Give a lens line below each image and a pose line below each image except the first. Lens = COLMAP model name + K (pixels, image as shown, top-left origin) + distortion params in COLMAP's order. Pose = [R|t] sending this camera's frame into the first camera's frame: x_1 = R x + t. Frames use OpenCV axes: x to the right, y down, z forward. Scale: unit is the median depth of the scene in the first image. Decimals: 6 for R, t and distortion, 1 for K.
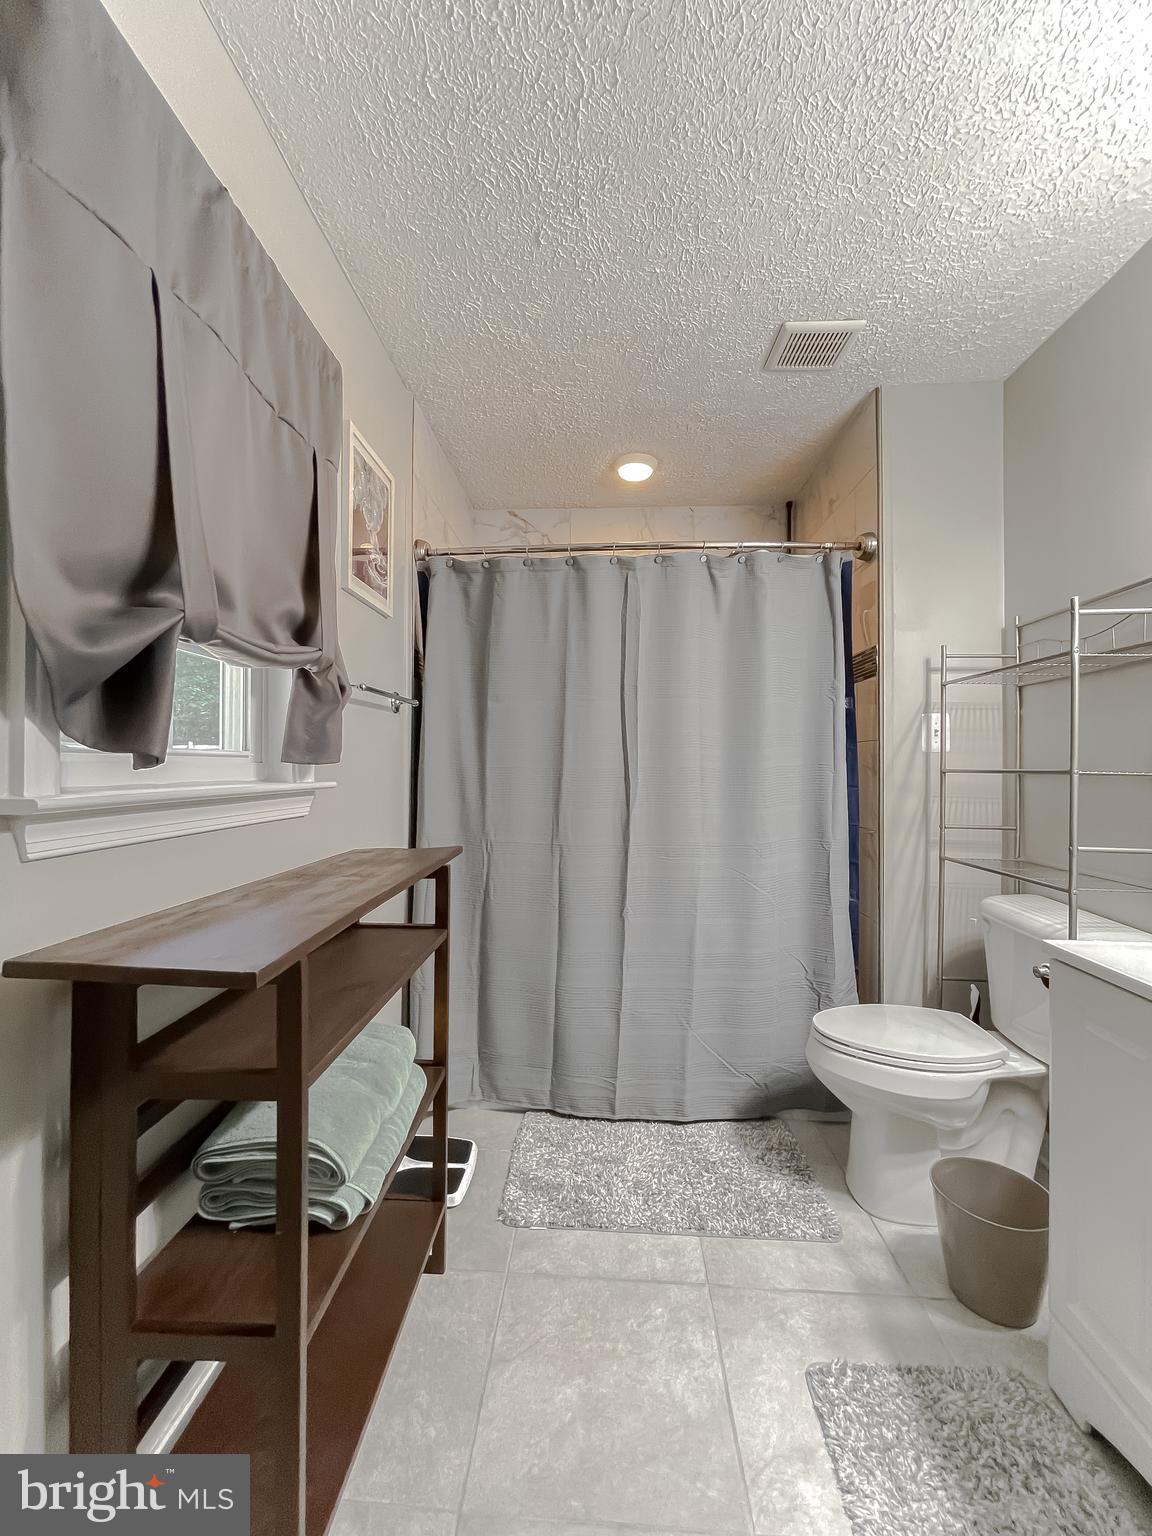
lens RADIAL K [[635.8, 0, 576.0], [0, 635.8, 768.0], [0, 0, 1]] dist [-0.000449, 0.000014]
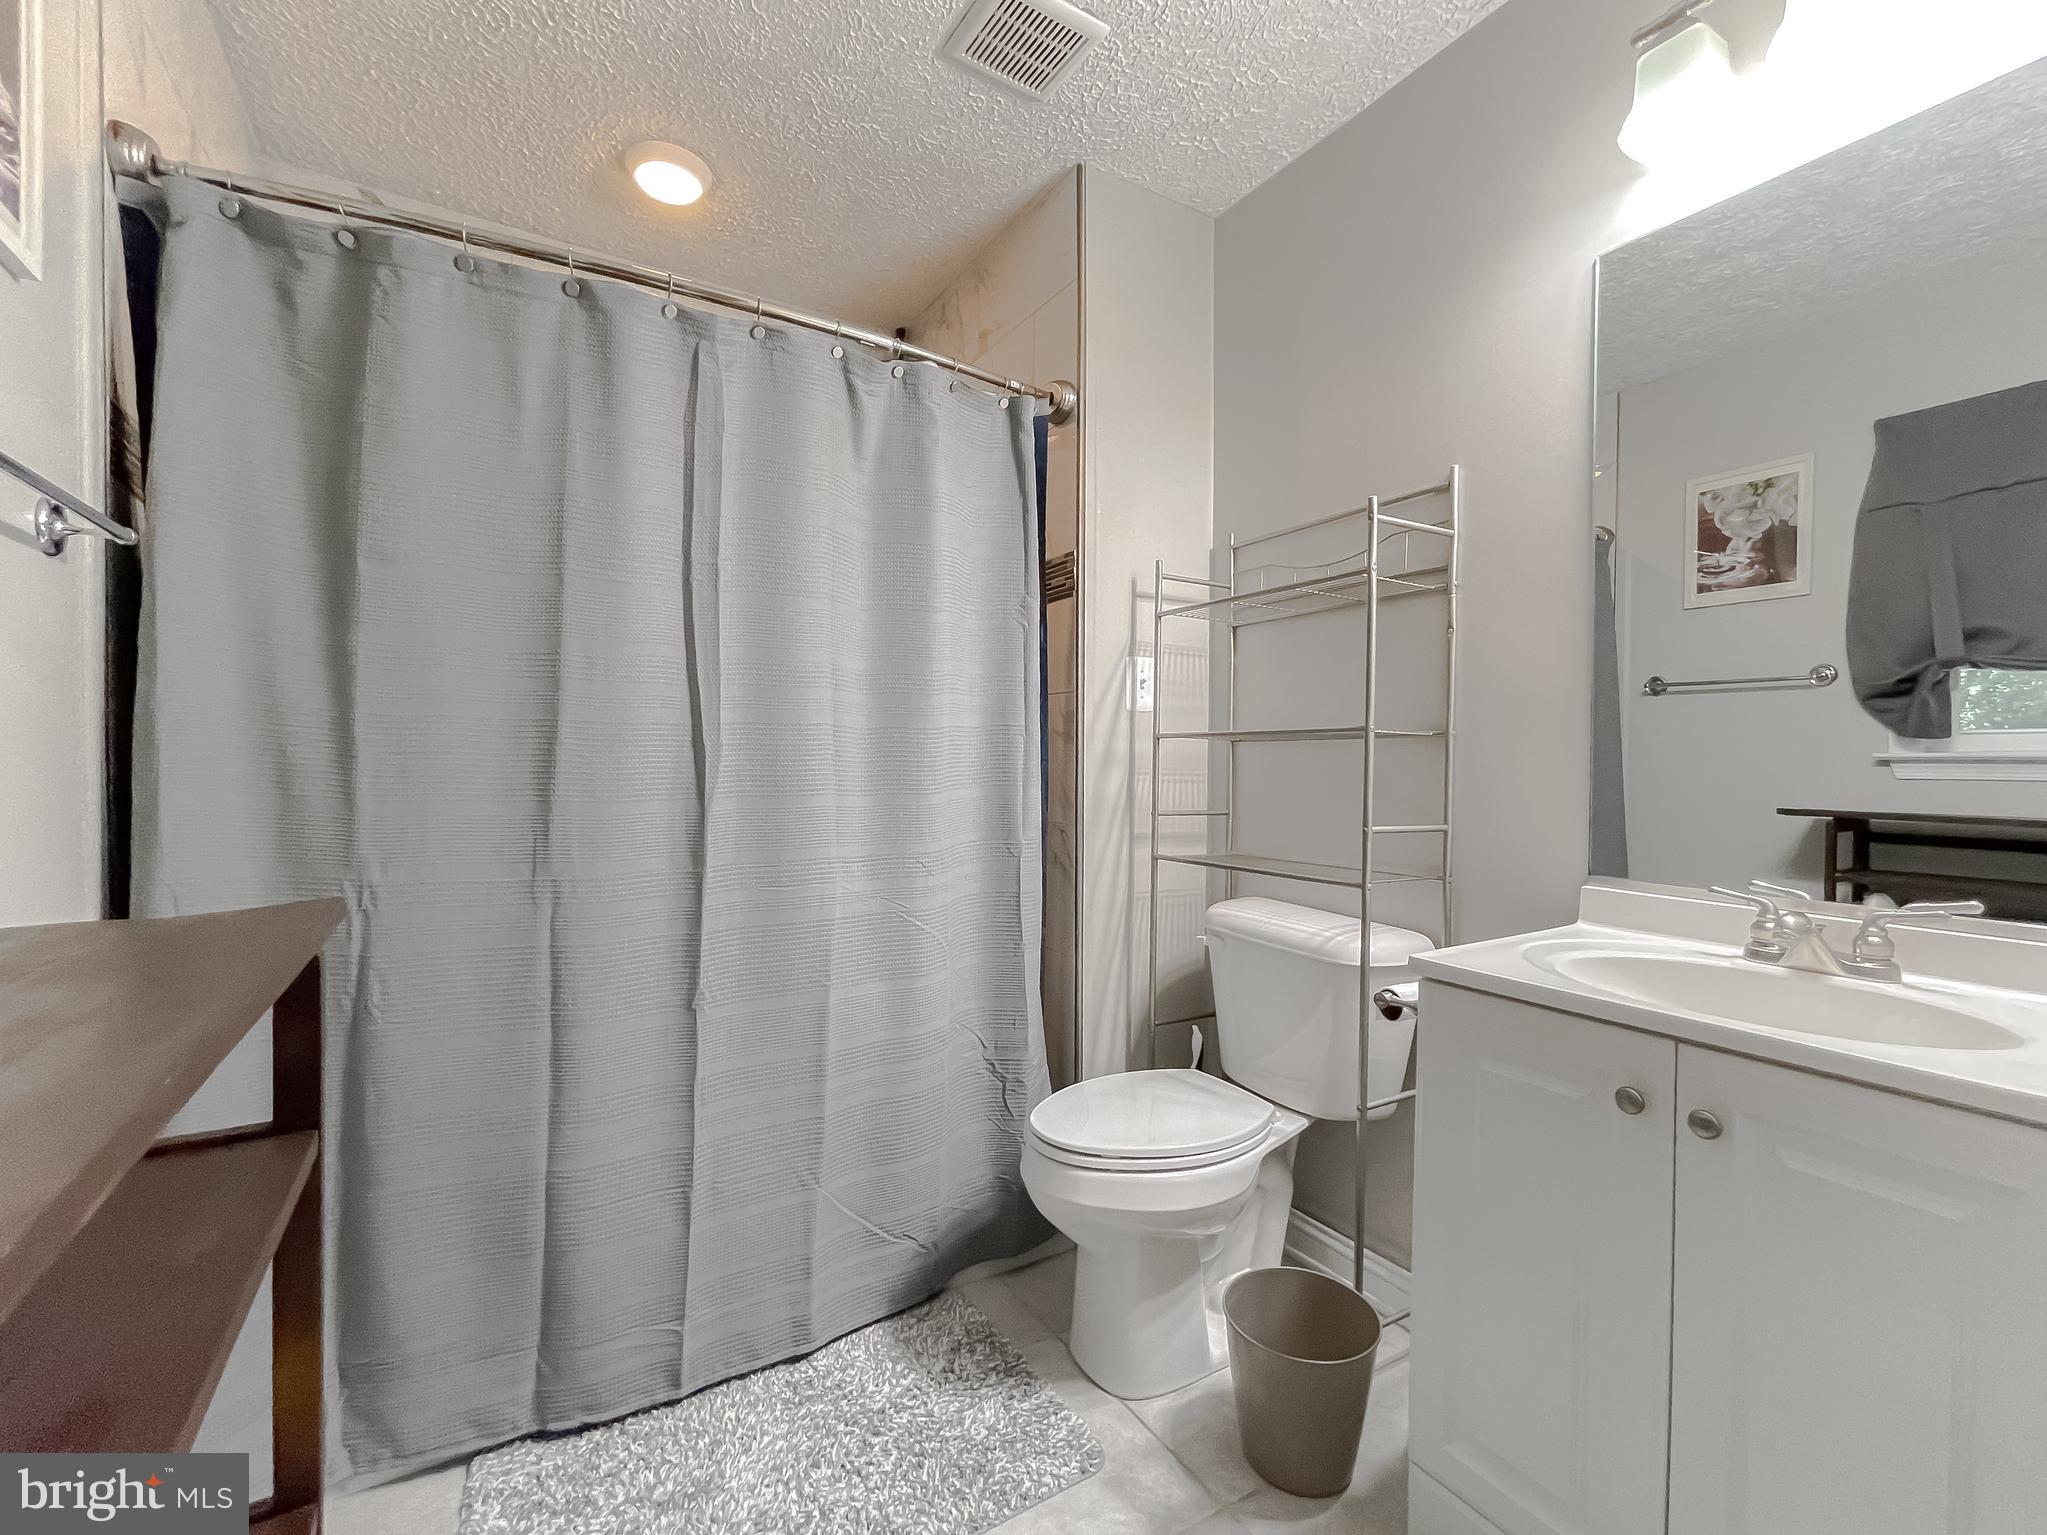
lens RADIAL K [[880.0, 0, 1026.9], [0, 880.0, 777.6], [0, 0, 1]] dist [-0.000646, -0.001043]
pose [[0.825464, -0.011819, 0.564331, -0.104516], [0.000413, 0.999793, 0.020334, 0.030742], [-0.564455, -0.016552, 0.825298, 0.255668]]
